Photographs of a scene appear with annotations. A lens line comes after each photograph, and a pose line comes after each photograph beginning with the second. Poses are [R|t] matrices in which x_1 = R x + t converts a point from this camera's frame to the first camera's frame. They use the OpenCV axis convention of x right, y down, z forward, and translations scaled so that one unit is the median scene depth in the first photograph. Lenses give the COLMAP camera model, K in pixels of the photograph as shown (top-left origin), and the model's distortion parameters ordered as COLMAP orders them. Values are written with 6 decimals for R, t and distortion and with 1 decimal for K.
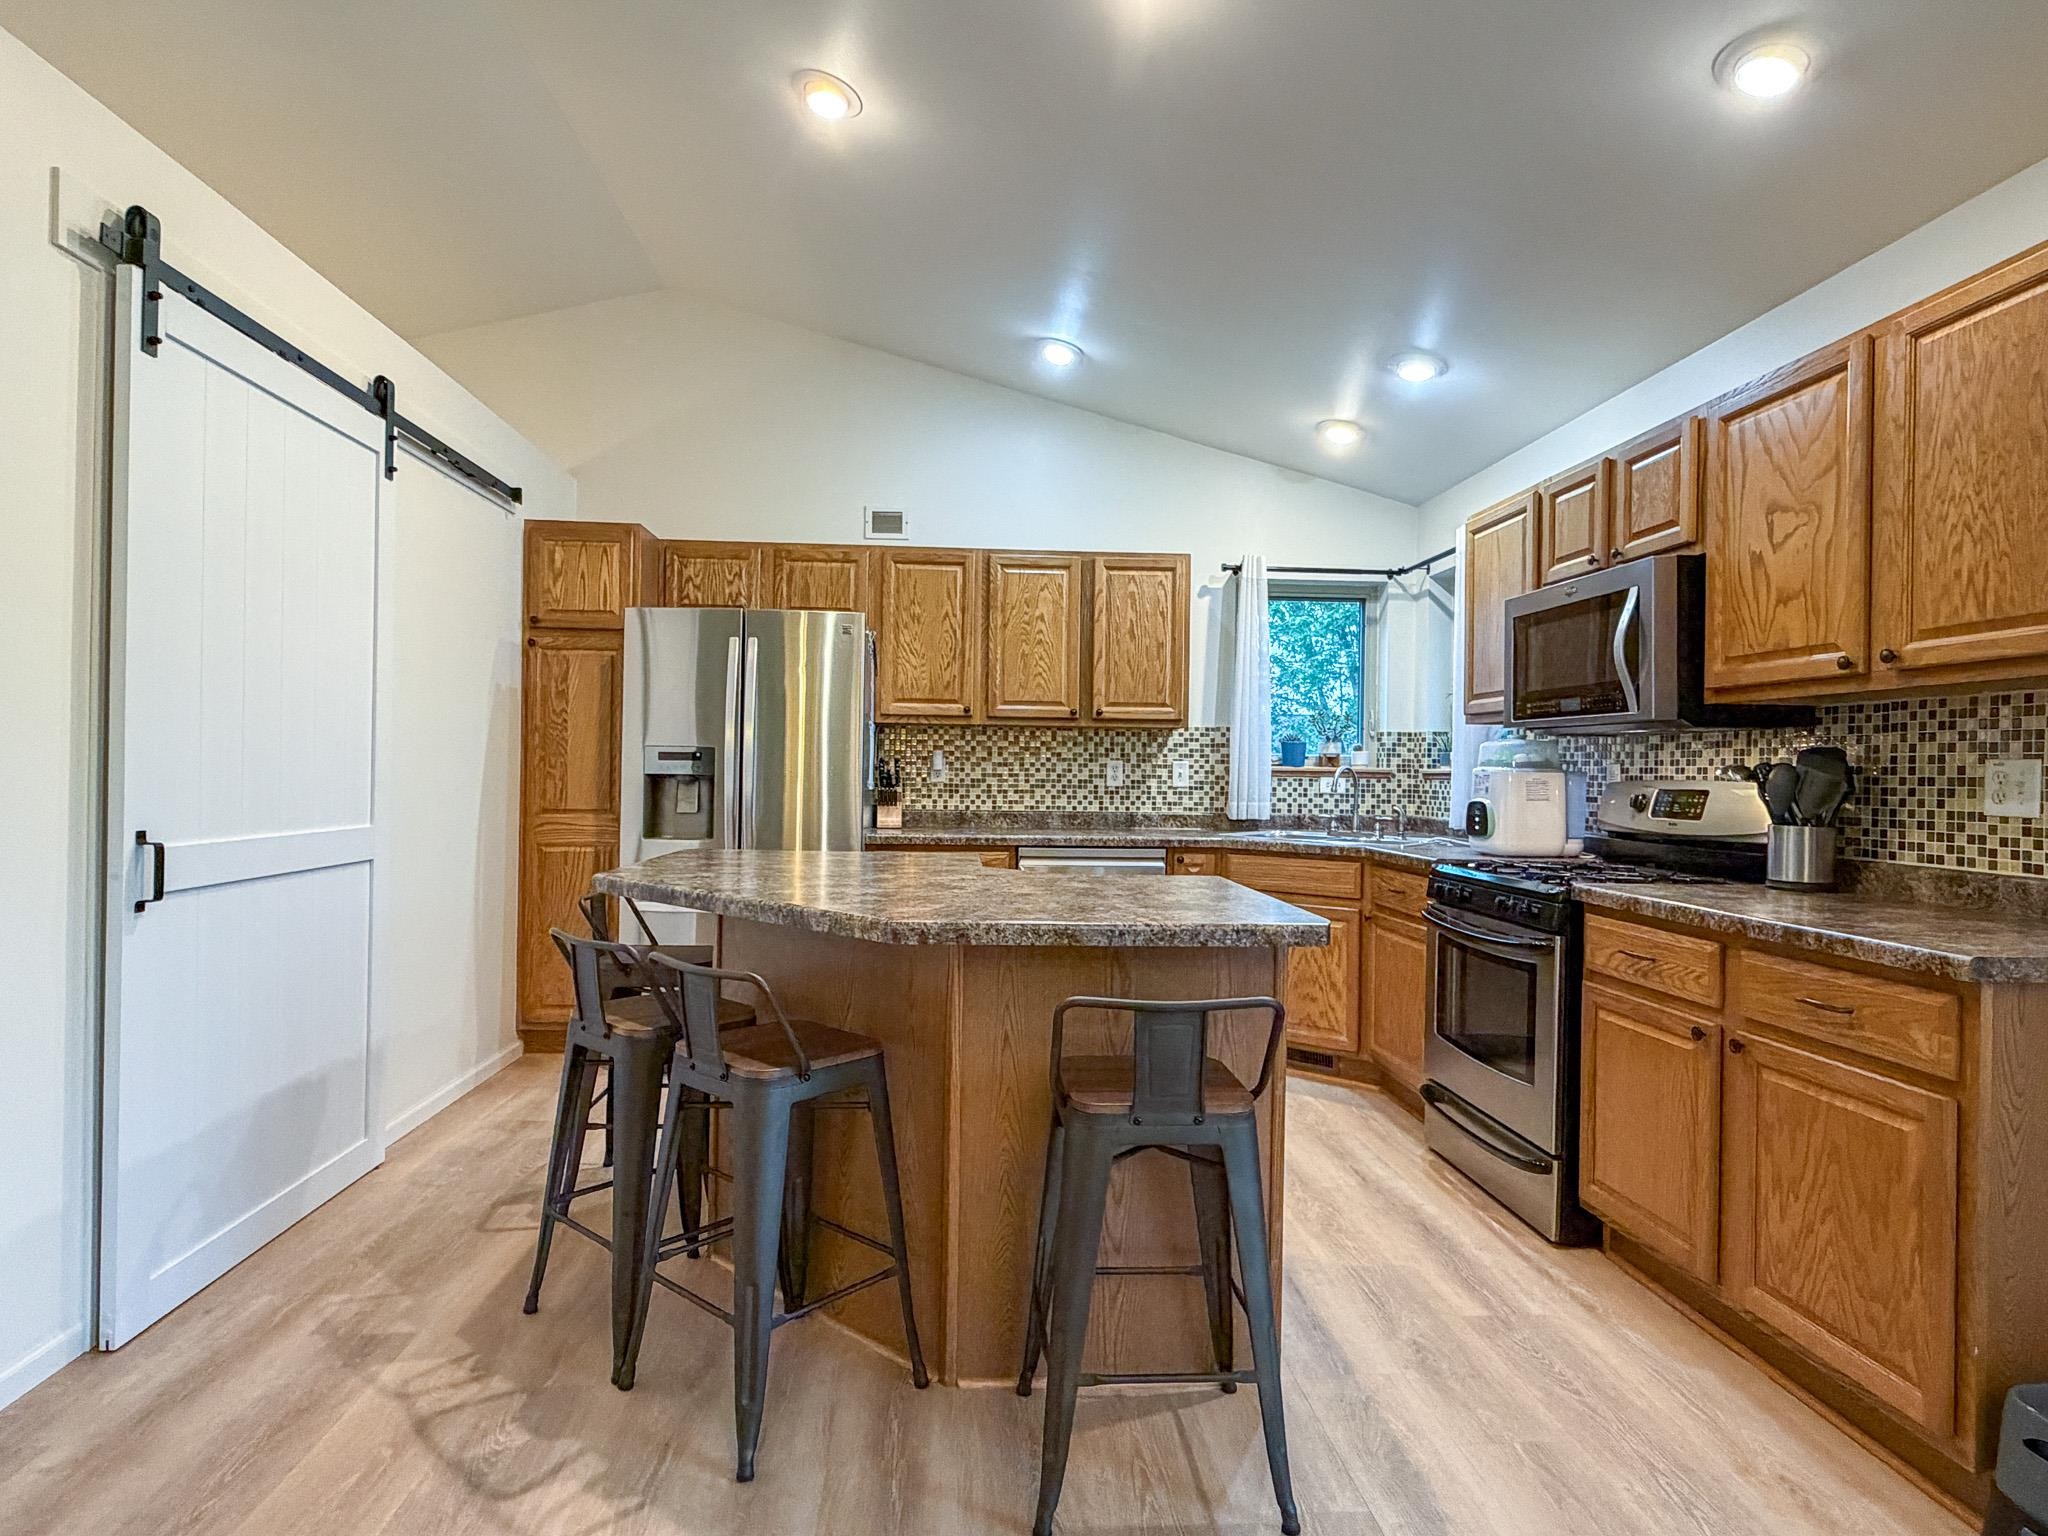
lens RADIAL K [[1114.8, 0, 1020.6], [0, 1114.8, 770.8], [0, 0, 1]] dist [0.002152, 0.000183]
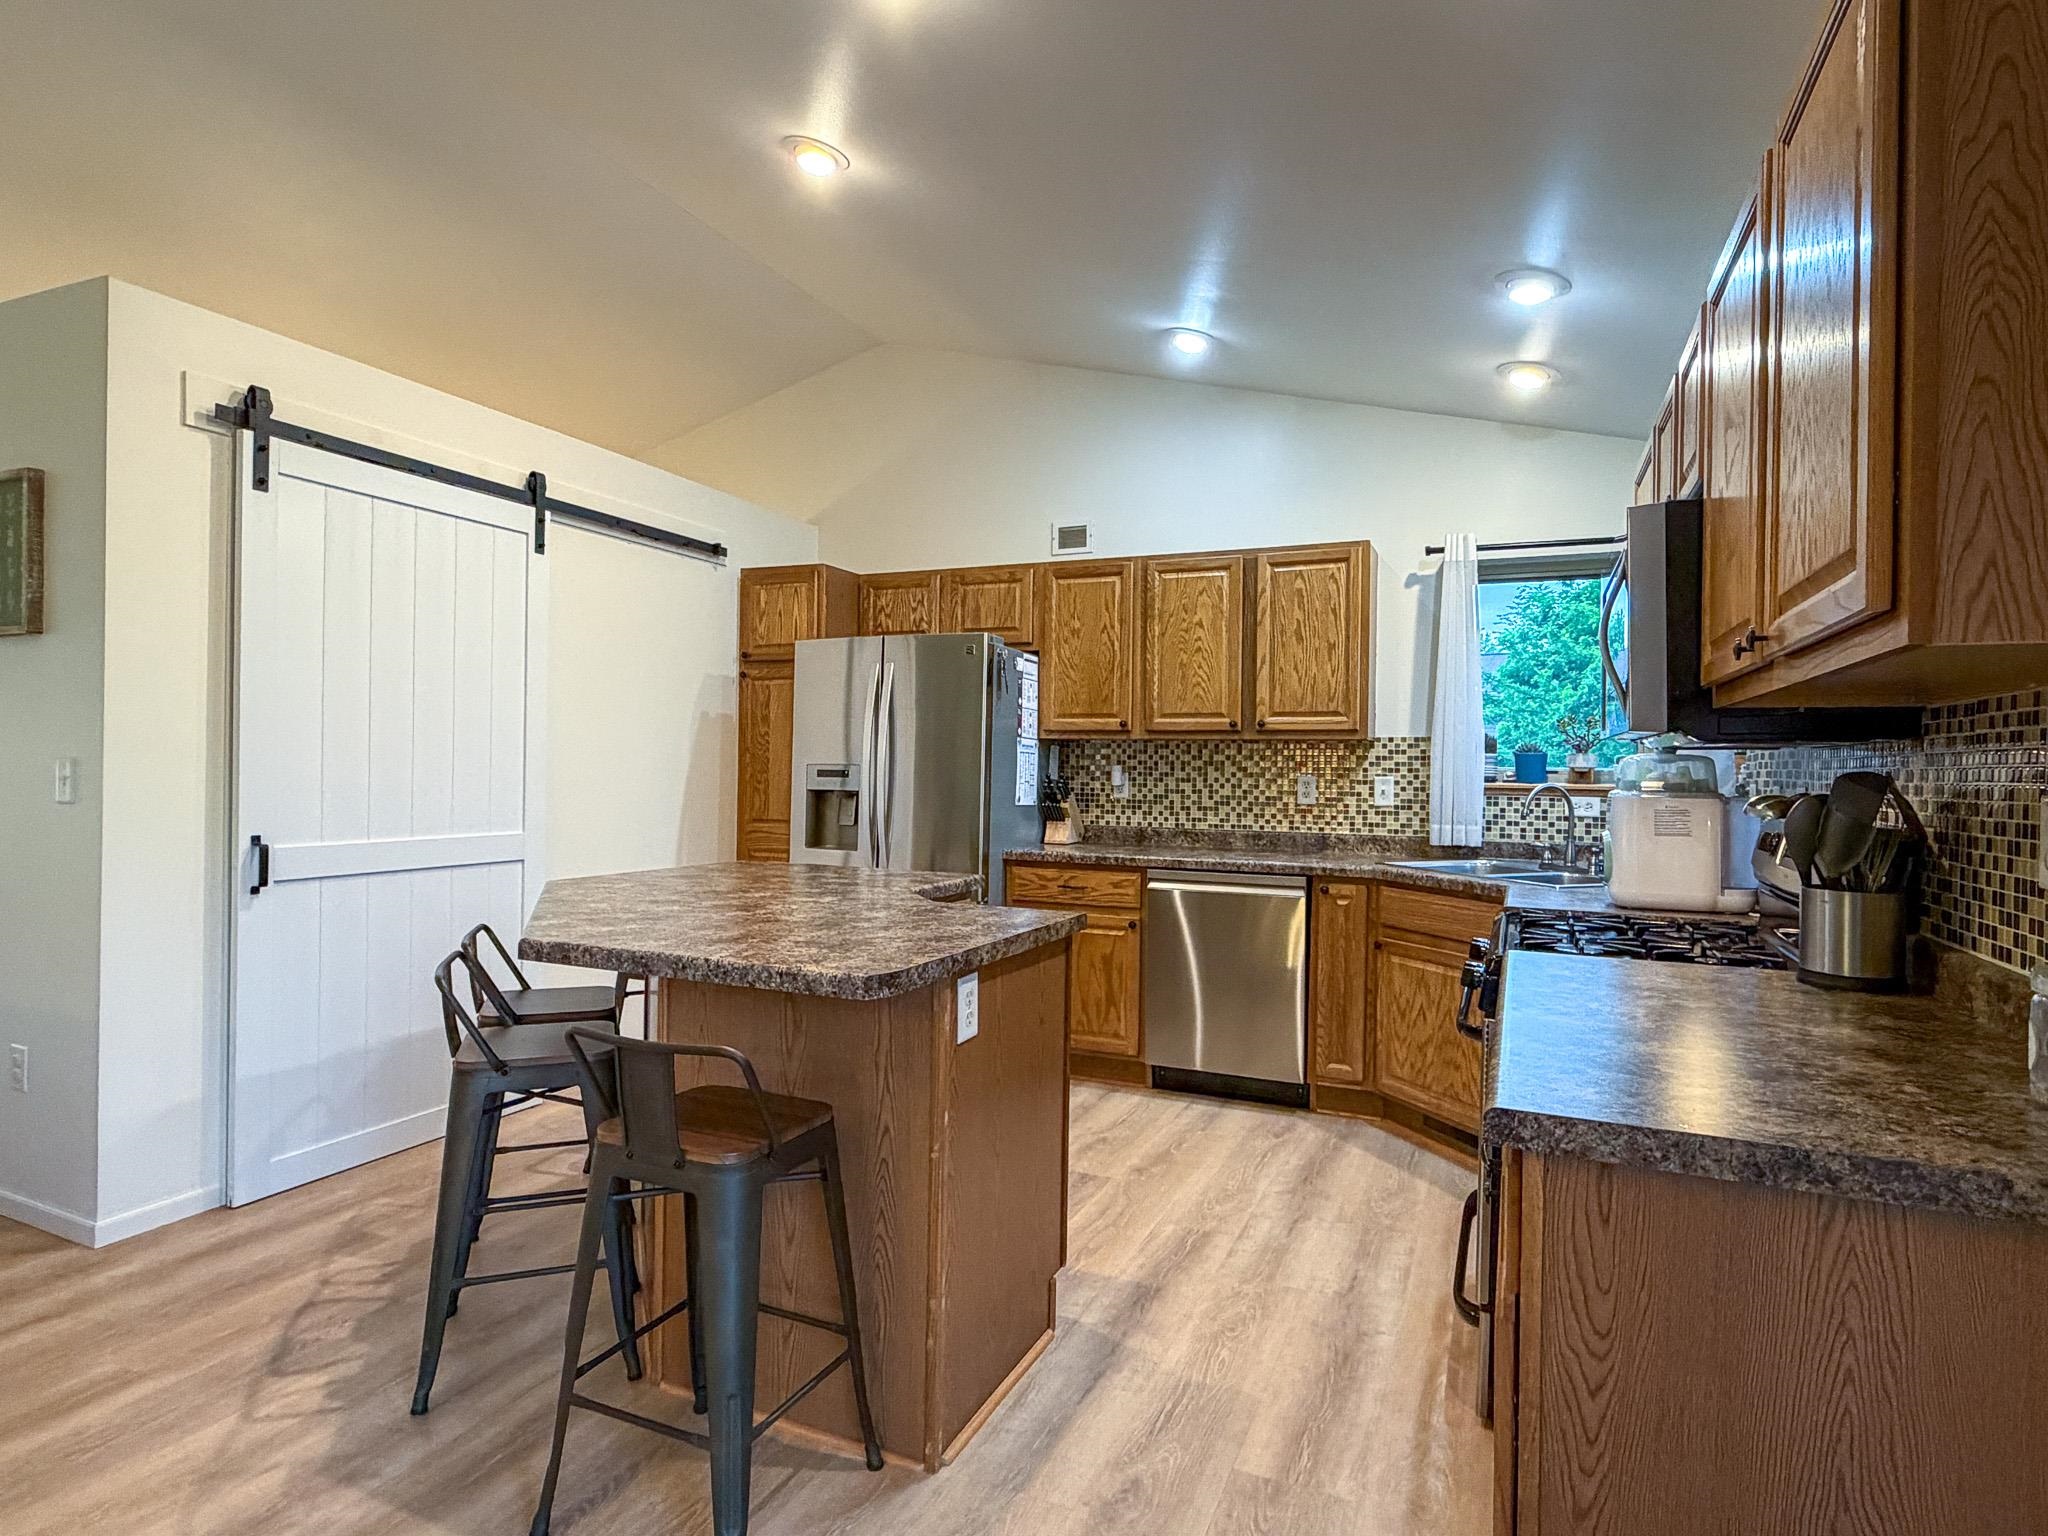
lens RADIAL K [[1114.8, 0, 1021.7], [0, 1114.8, 773.7], [0, 0, 1]] dist [0.002152, 0.000183]
pose [[0.883824, -0.000066, -0.467819, 0.356347], [-0.000737, 0.999999, -0.001533, -0.010946], [0.467819, 0.001700, 0.883823, 0.112939]]
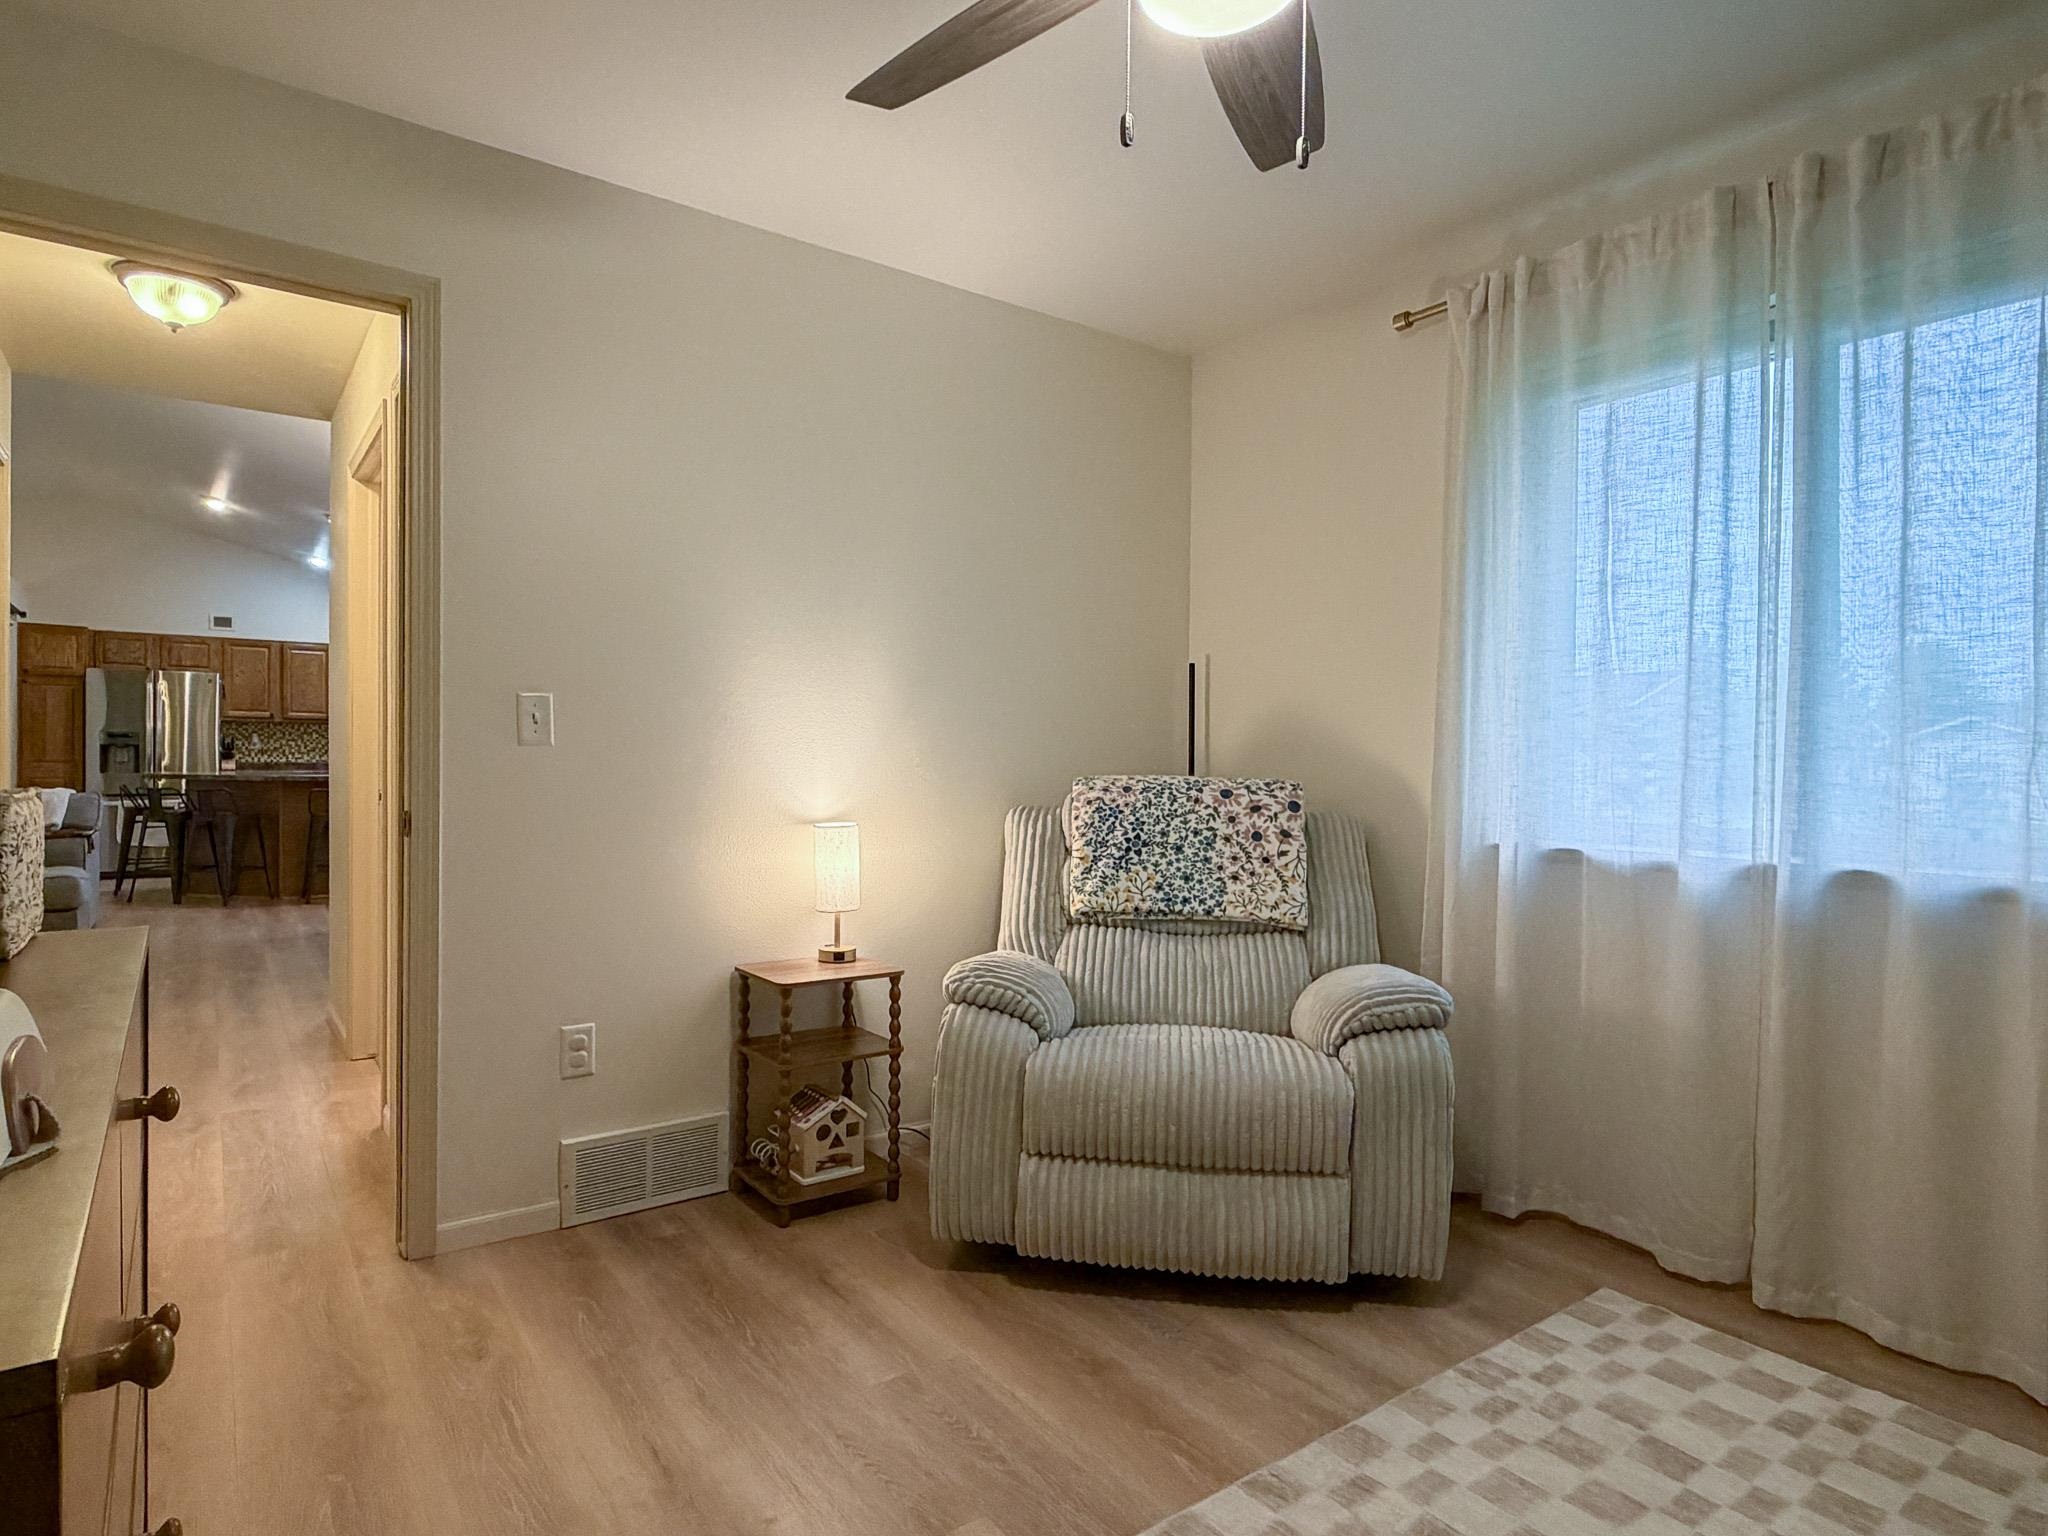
lens RADIAL K [[1114.8, 0, 1015.5], [0, 1114.8, 774.3], [0, 0, 1]] dist [0.002152, 0.000183]
pose [[0.844575, -0.013250, 0.535273, 0.011343], [0.000766, 0.999723, 0.023538, 0.012119], [-0.535437, -0.019470, 0.844351, -1.776419]]
